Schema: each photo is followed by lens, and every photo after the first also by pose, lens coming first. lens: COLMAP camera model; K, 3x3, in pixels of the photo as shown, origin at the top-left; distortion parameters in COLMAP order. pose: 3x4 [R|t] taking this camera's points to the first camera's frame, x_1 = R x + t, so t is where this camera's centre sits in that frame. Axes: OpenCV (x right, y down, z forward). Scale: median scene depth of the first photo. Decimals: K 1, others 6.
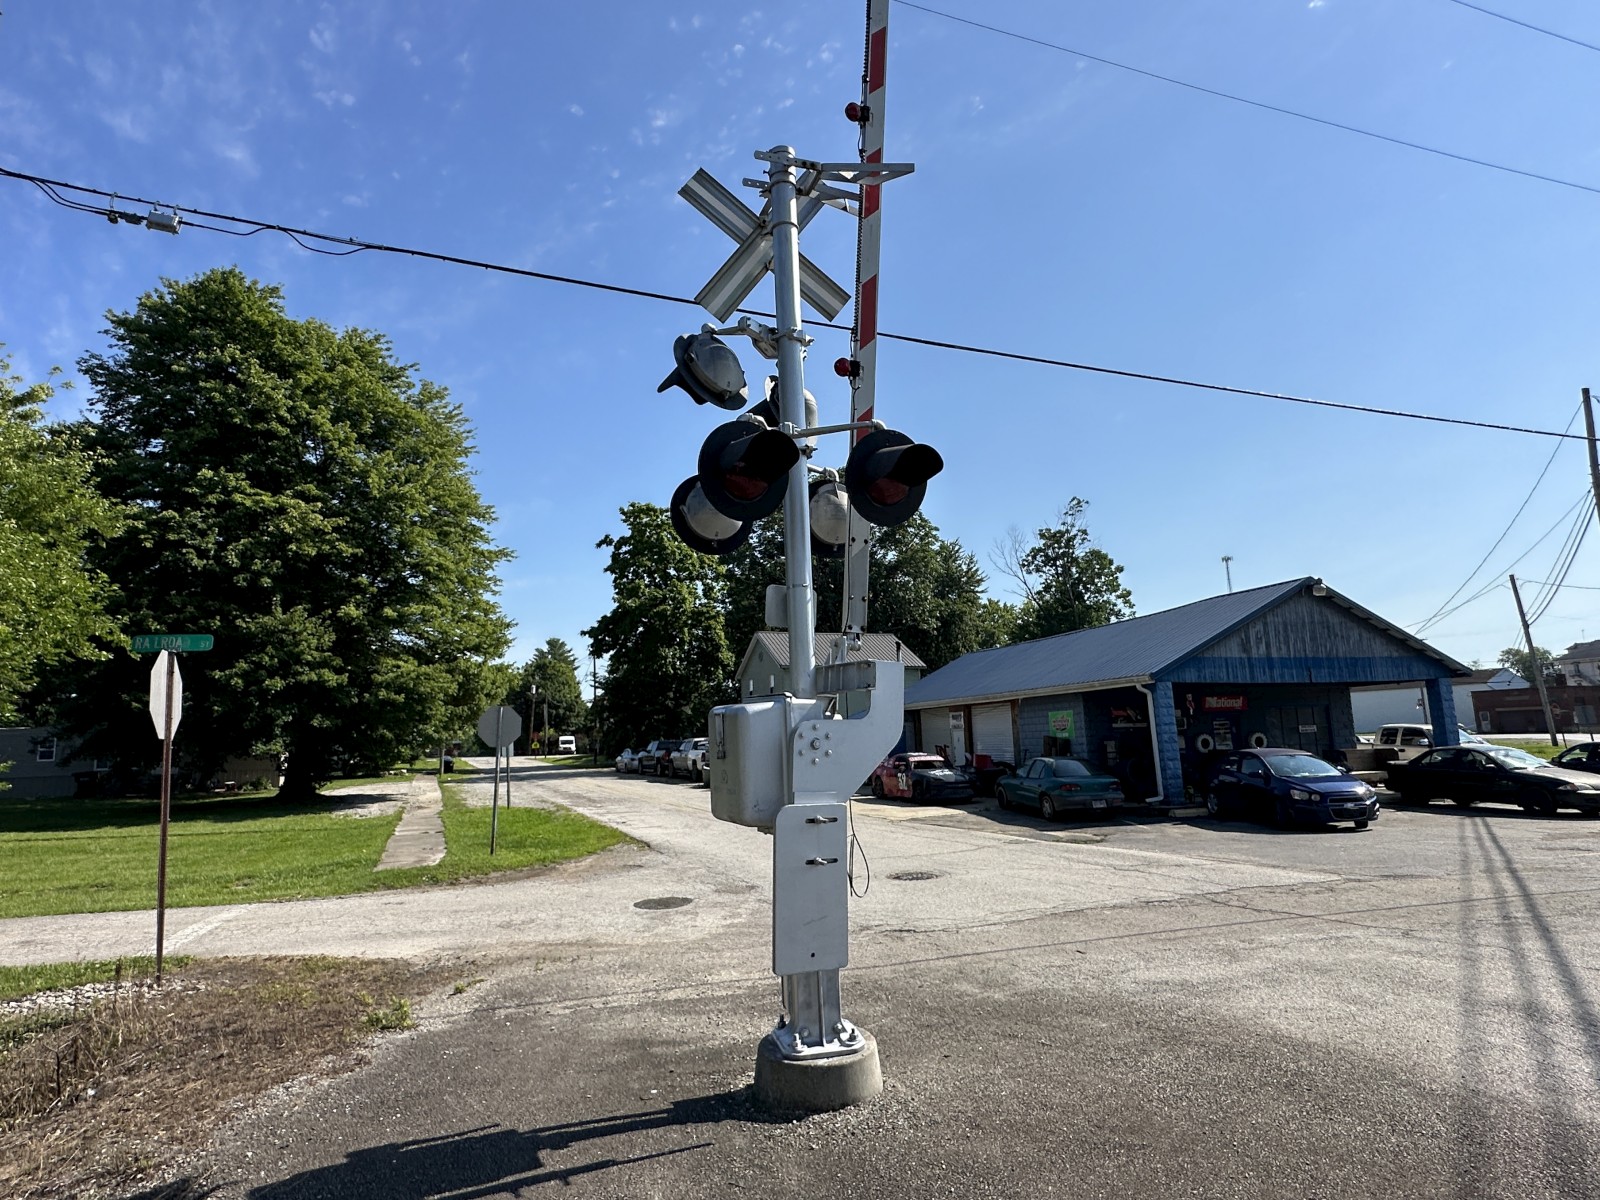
lens RADIAL K [[880.9, 0, 801.4], [0, 880.9, 595.6], [0, 0, 1]] dist [-0.001493, 0.000714]
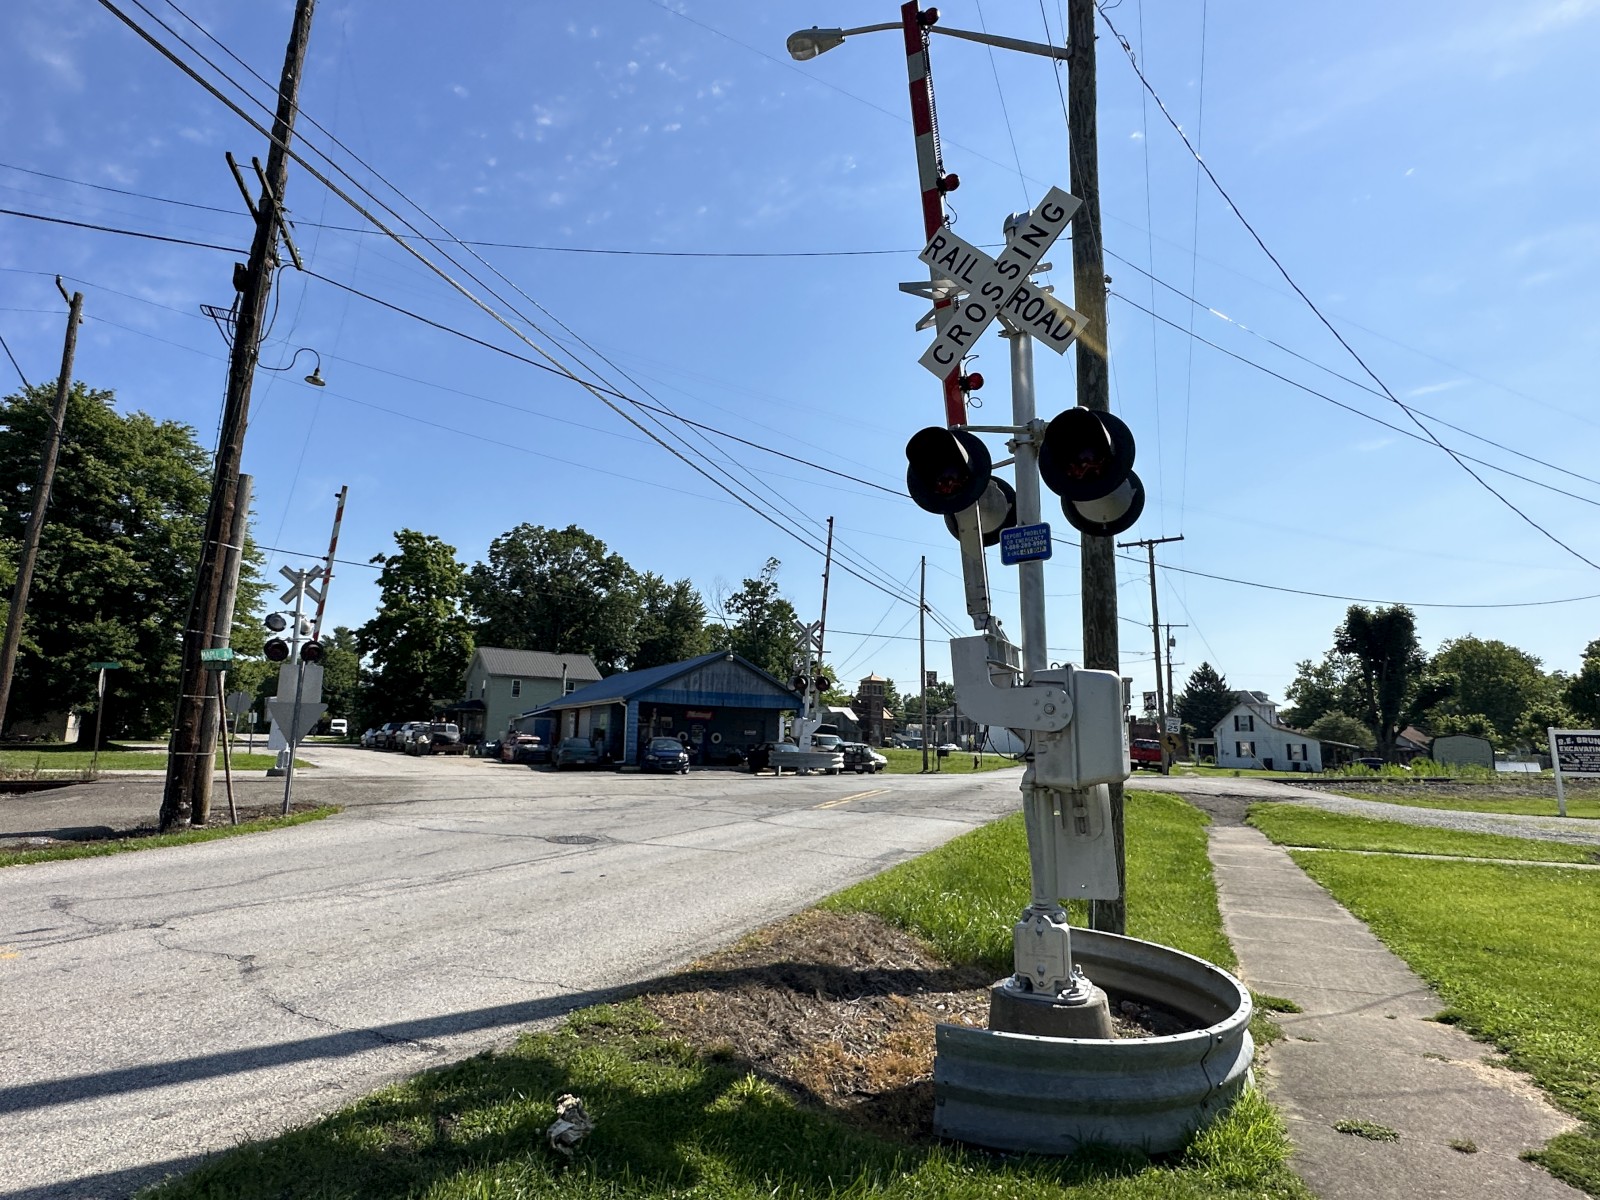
lens RADIAL K [[845.6, 0, 799.8], [0, 845.6, 605.7], [0, 0, 1]] dist [-0.000593, -0.001737]
pose [[0.975042, 0.084706, 0.205226, 0.292761], [-0.084671, 0.996369, -0.008967, -0.096160], [-0.205240, -0.008633, 0.978674, -0.683901]]
